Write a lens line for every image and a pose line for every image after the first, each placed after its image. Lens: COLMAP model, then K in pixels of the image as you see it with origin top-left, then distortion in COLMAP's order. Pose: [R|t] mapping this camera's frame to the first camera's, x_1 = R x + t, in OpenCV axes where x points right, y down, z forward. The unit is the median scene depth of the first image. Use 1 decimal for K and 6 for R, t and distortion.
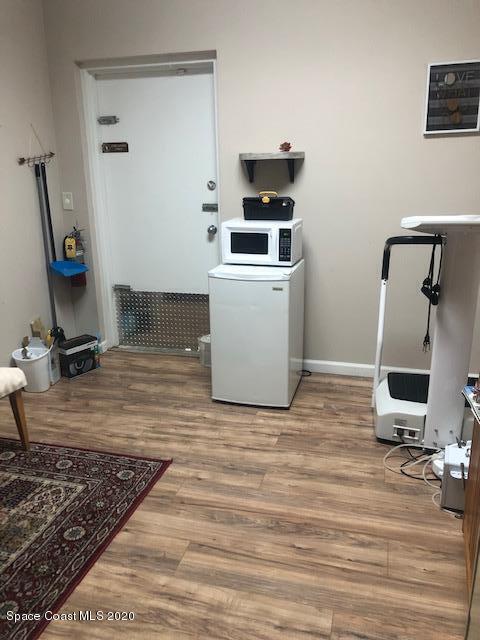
lens RADIAL K [[520.9, 0, 240.8], [0, 520.9, 320.5], [0, 0, 1]] dist [0.012398, 0.006117]
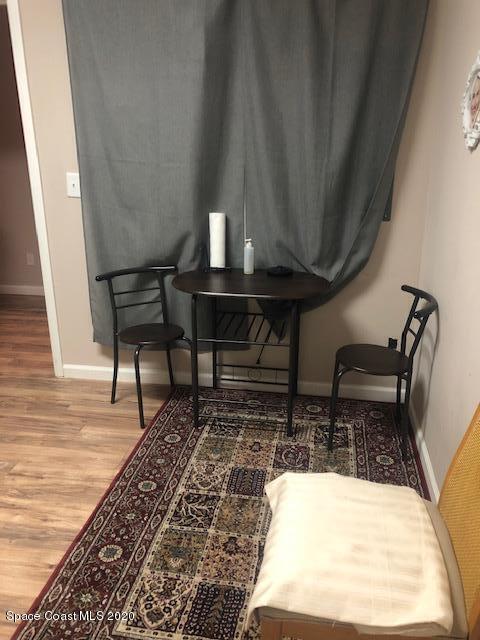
lens RADIAL K [[520.9, 0, 240.5], [0, 520.9, 320.2], [0, 0, 1]] dist [0.012398, 0.006117]
pose [[-0.992969, 0.049400, -0.107573, -0.481260], [-0.022591, 0.812972, 0.581865, -0.460776], [0.116197, 0.580204, -0.806140, 1.575567]]
